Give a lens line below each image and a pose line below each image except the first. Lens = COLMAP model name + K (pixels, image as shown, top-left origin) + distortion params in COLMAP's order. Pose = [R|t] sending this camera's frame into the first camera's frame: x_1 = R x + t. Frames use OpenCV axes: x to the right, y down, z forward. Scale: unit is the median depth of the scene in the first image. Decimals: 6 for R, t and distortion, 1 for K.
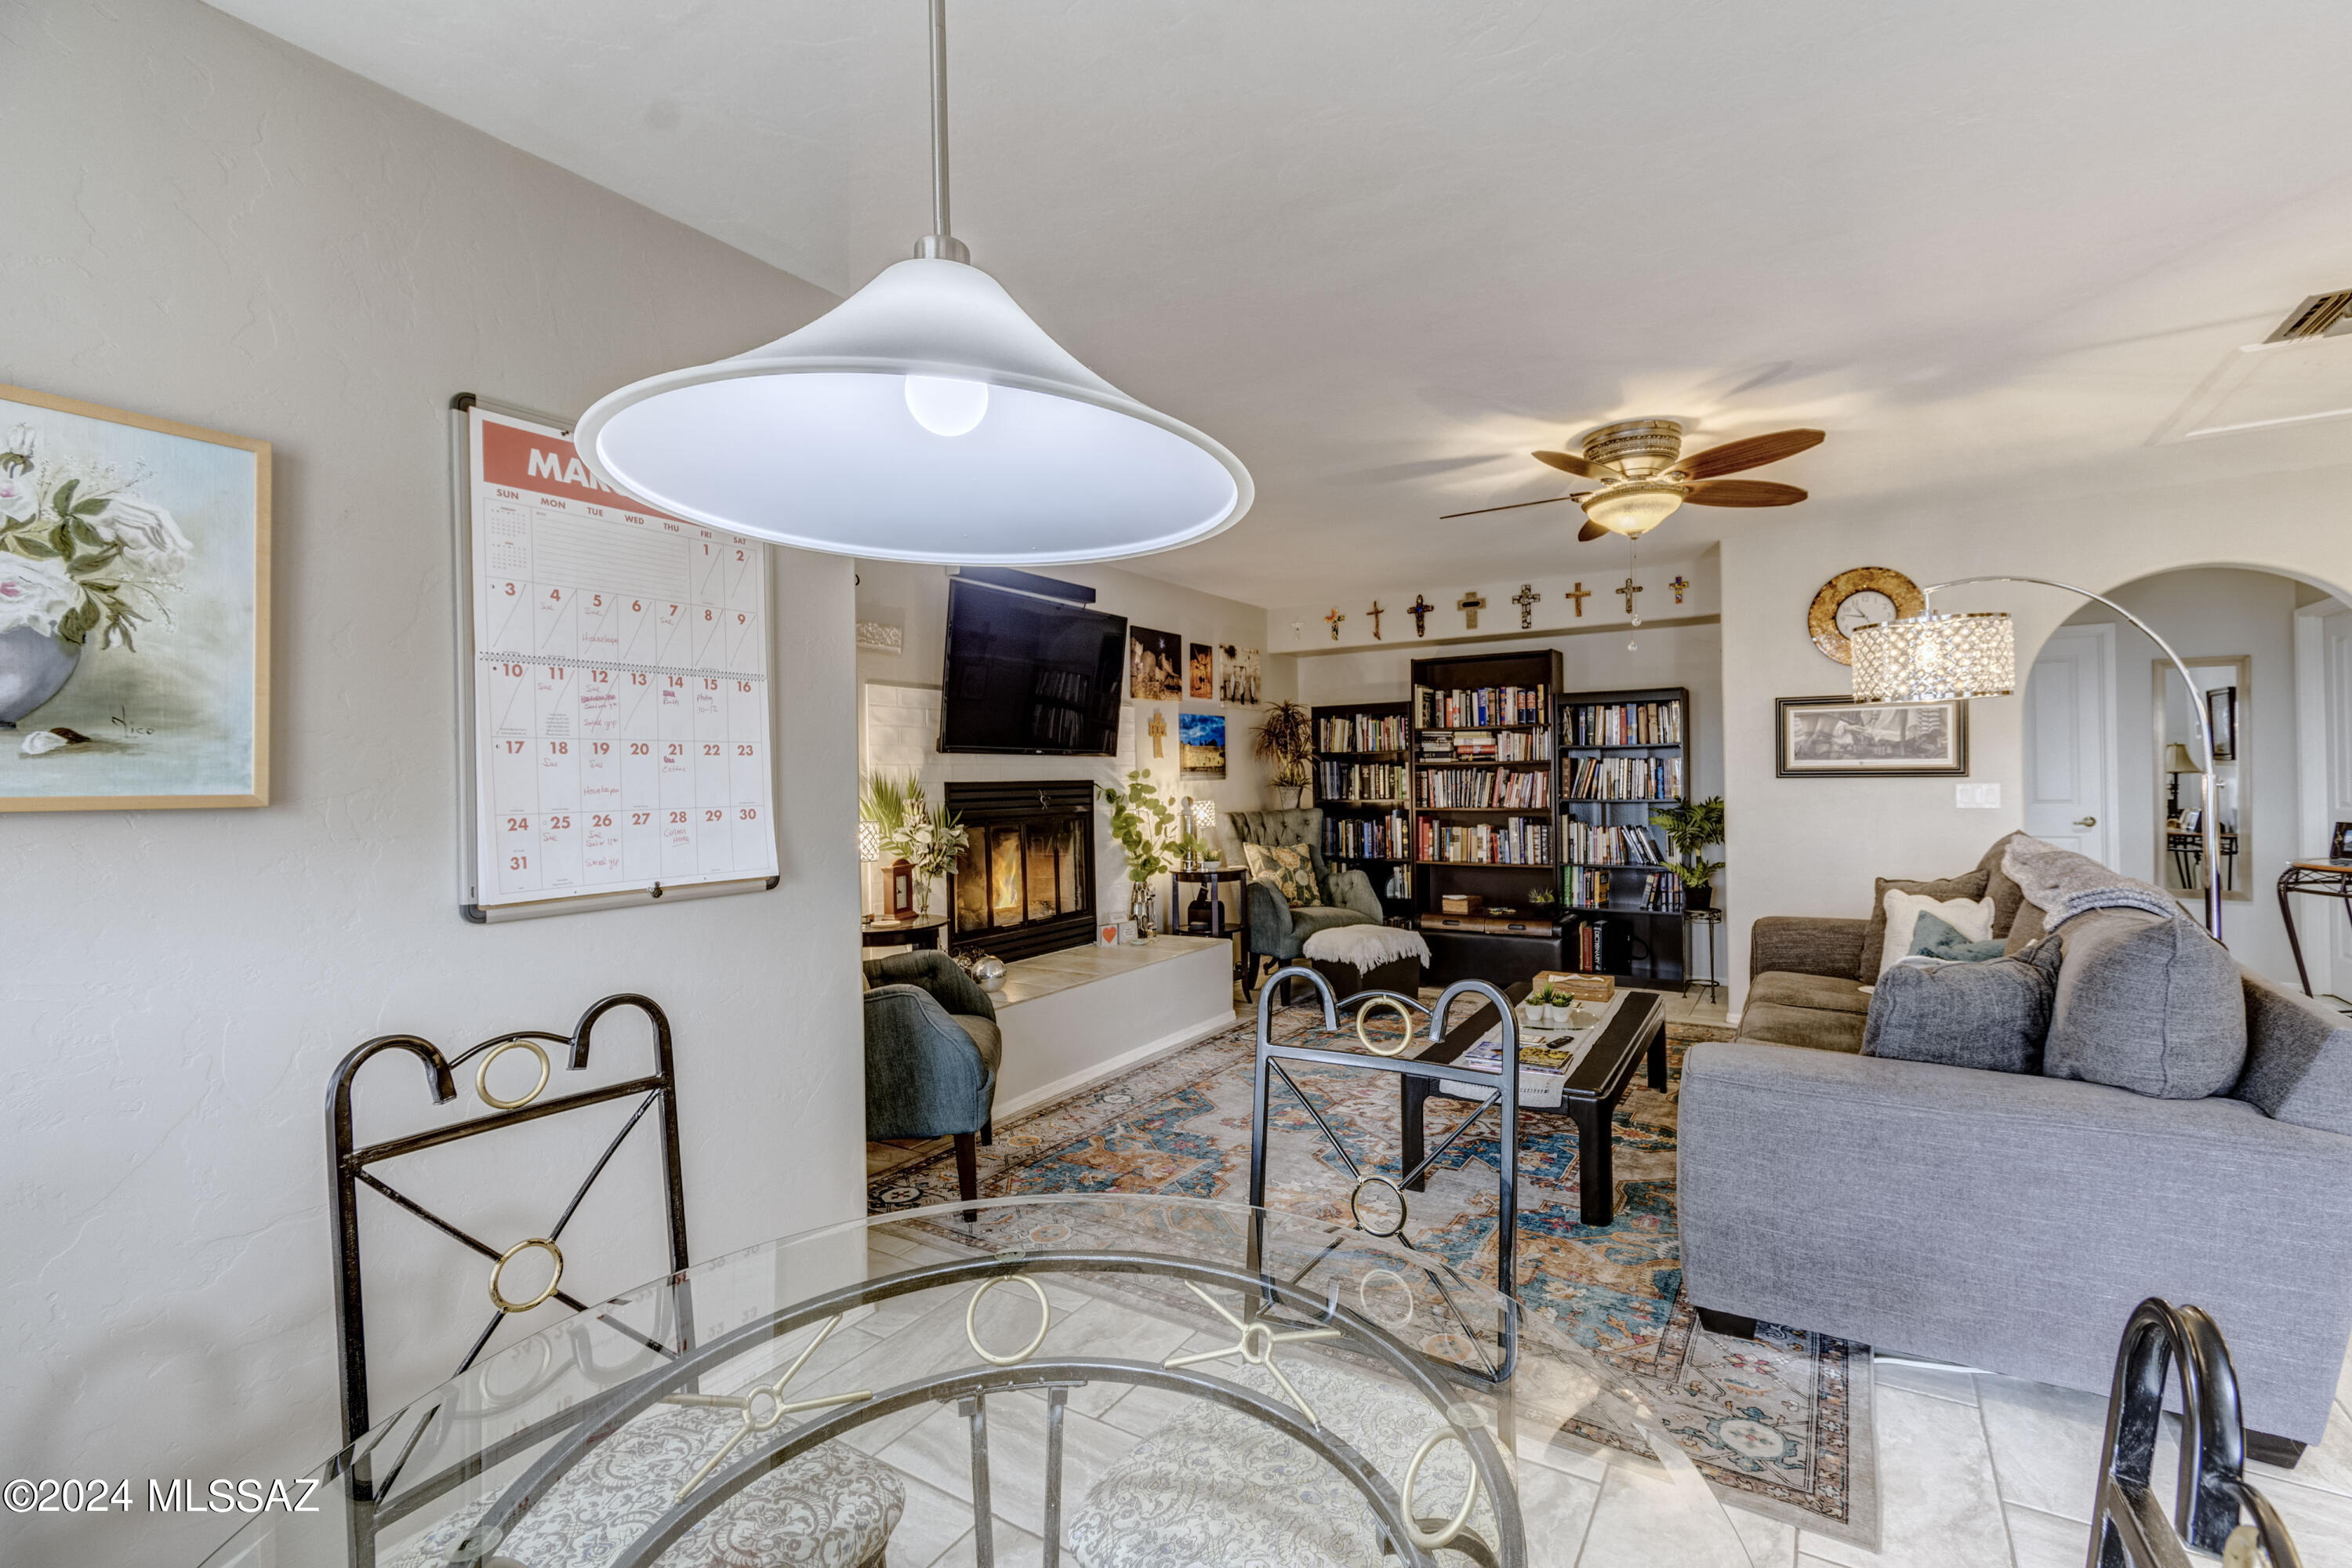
lens RADIAL K [[1042.6, 0, 1214.1], [0, 1042.6, 782.8], [0, 0, 1]] dist [0.003107, -0.001536]
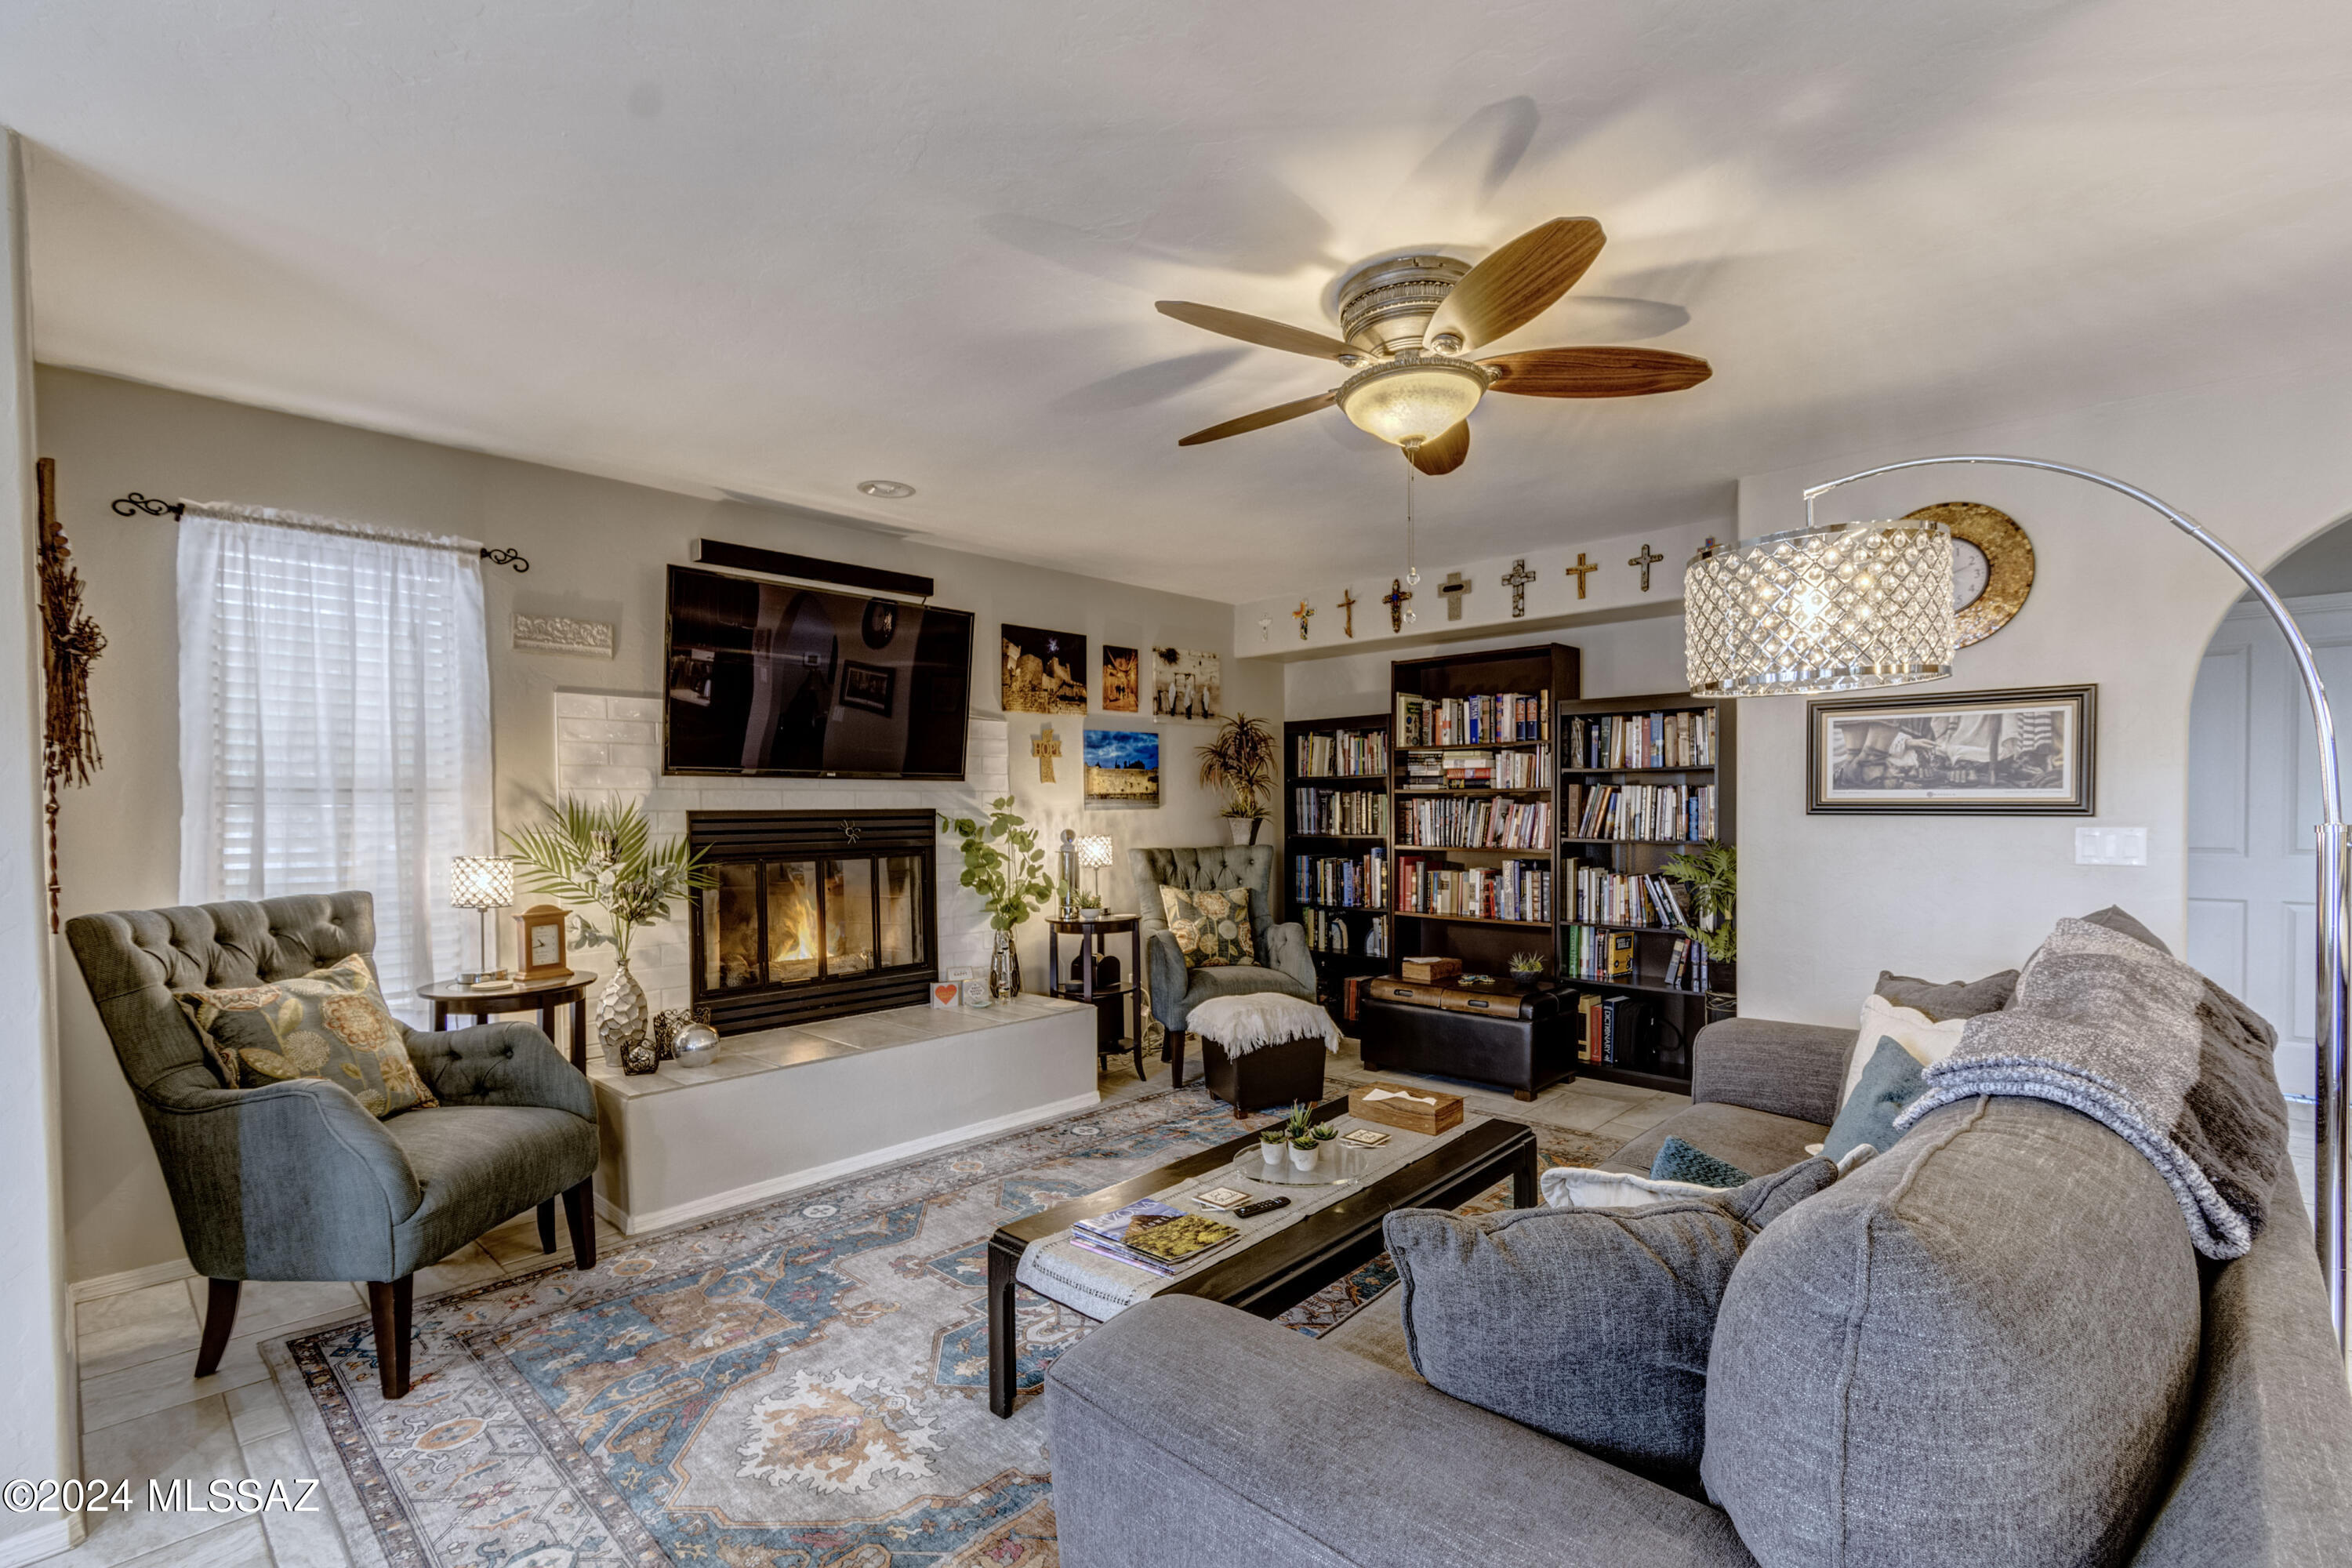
lens RADIAL K [[1042.6, 0, 1215.2], [0, 1042.6, 830.1], [0, 0, 1]] dist [0.003107, -0.001536]
pose [[0.978994, 0.013422, -0.203448, 0.287156], [-0.008800, 0.999683, 0.023611, -0.007436], [0.203701, -0.021324, 0.978801, 0.229339]]
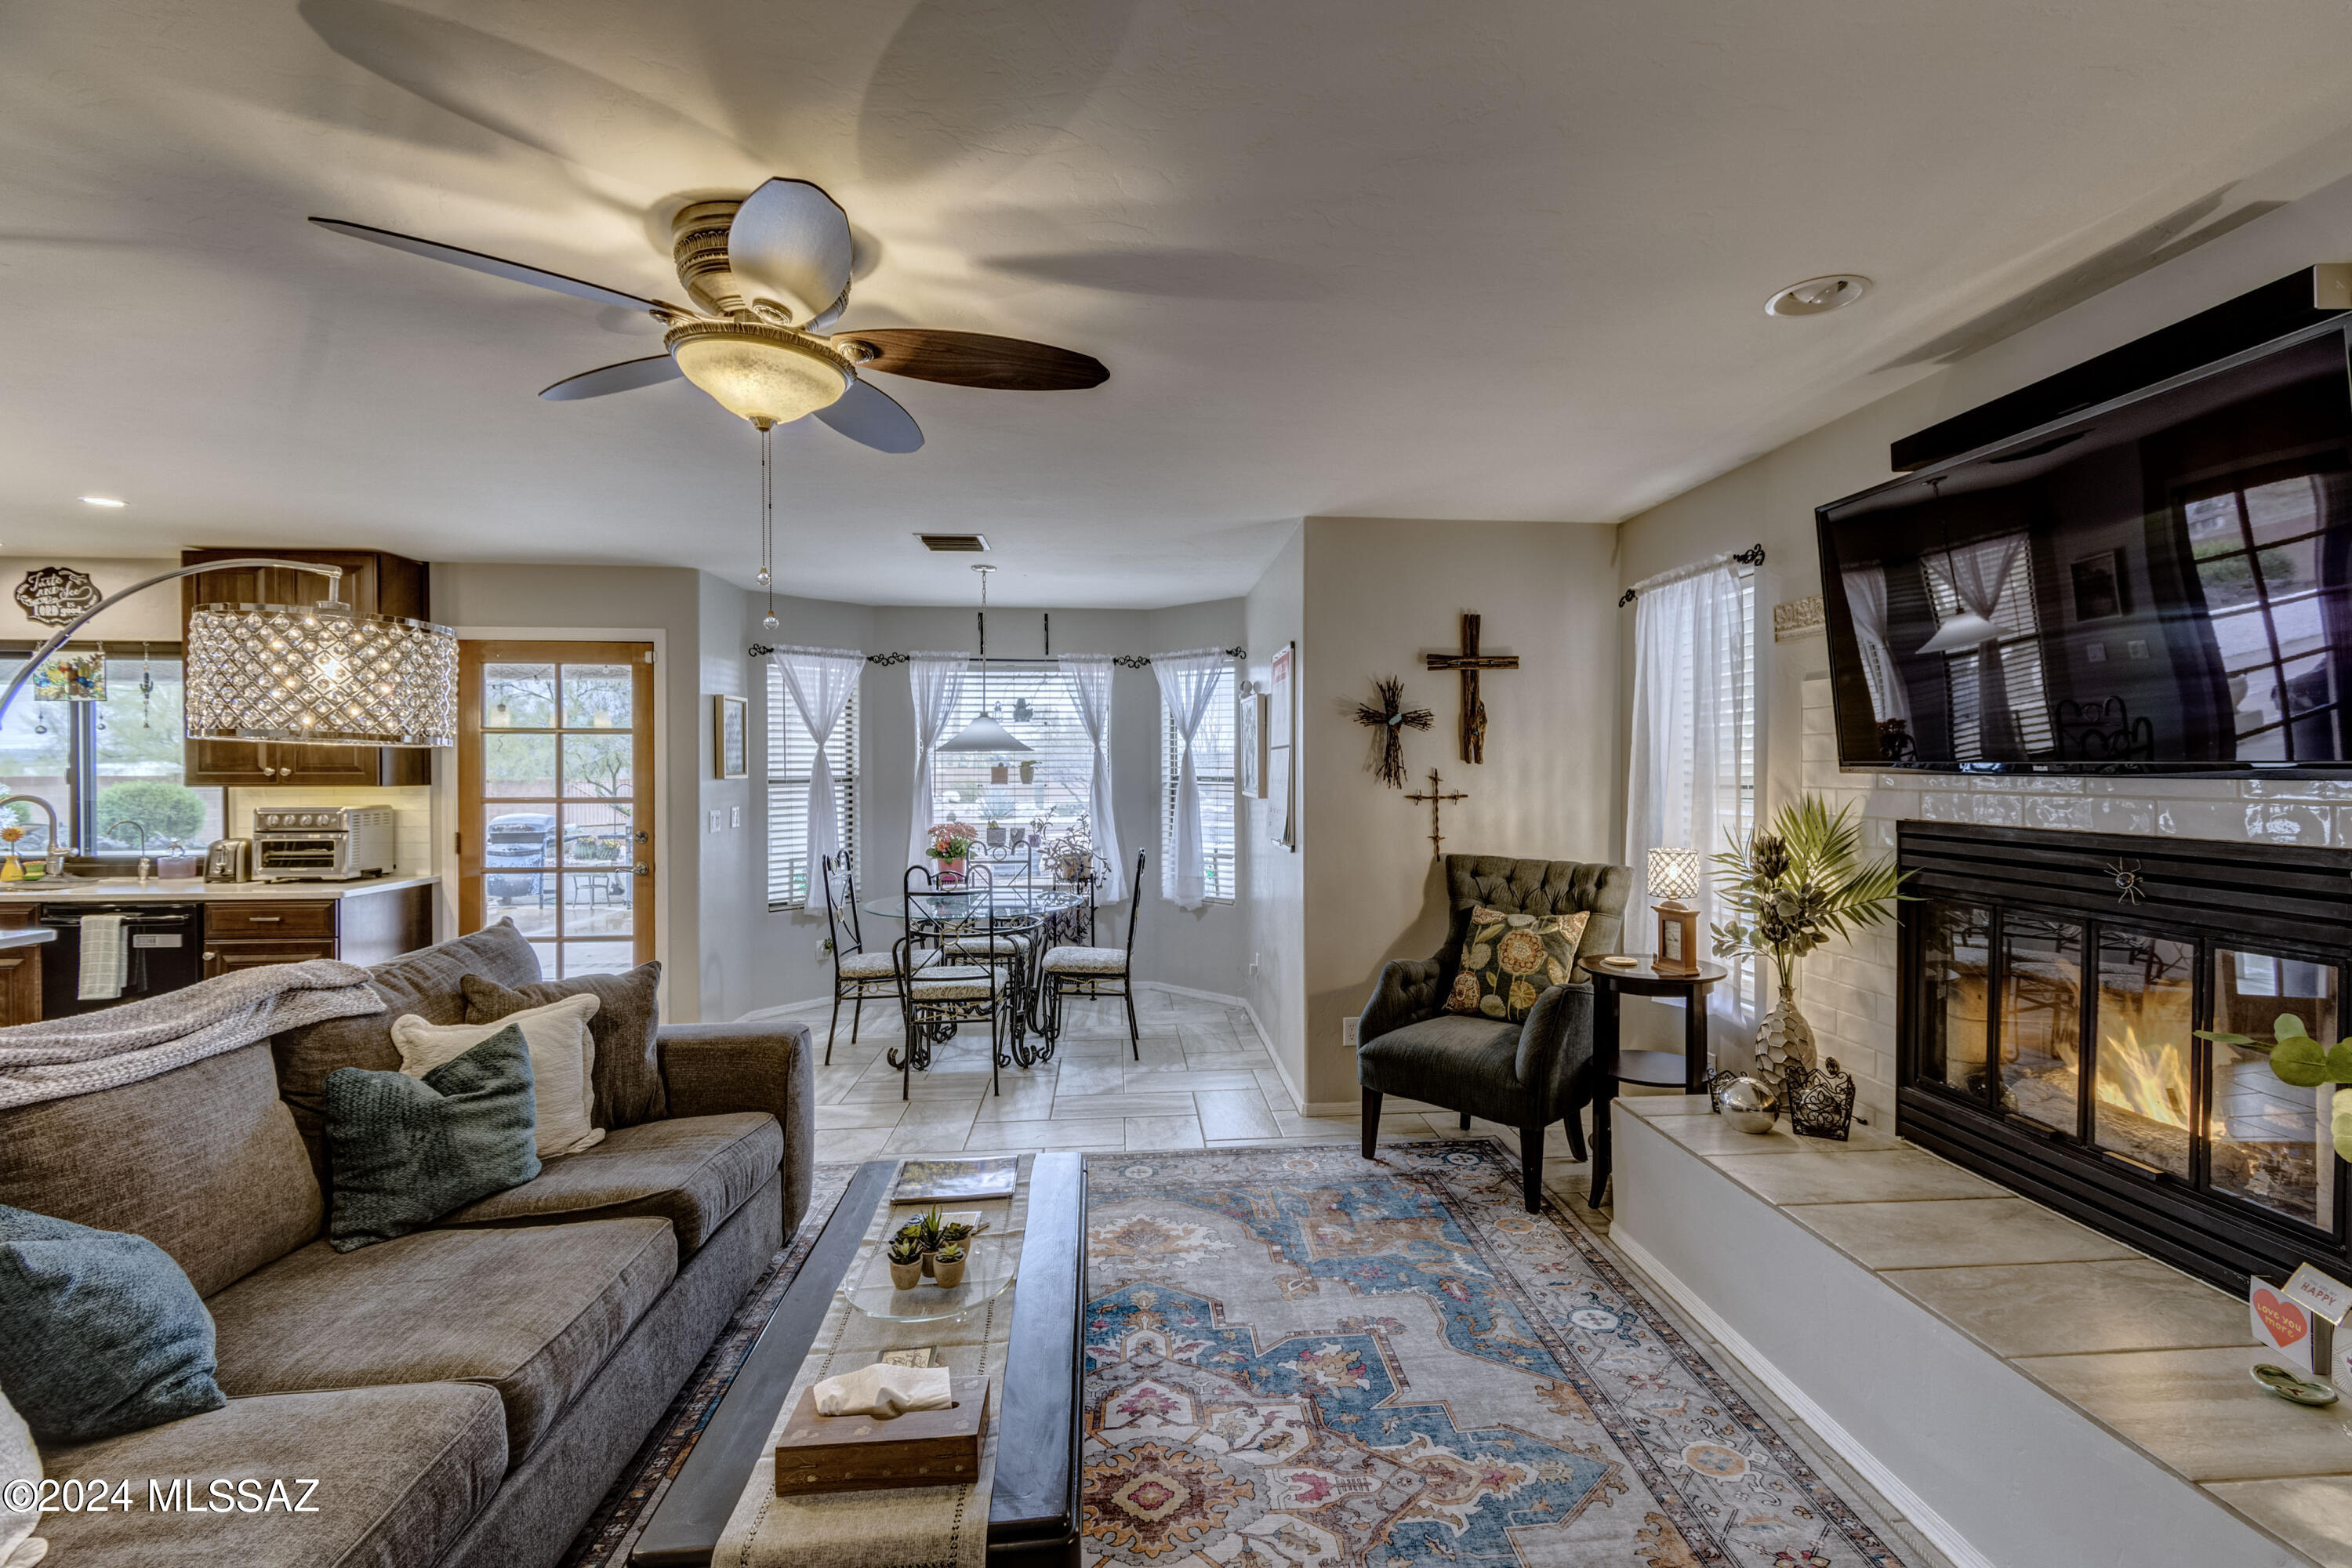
lens RADIAL K [[1042.6, 0, 1213.2], [0, 1042.6, 777.2], [0, 0, 1]] dist [0.003107, -0.001536]
pose [[-0.805023, 0.023636, -0.592772, 0.372808], [0.012705, 0.999664, 0.022606, -0.038299], [0.593107, 0.010668, -0.805053, 1.089444]]
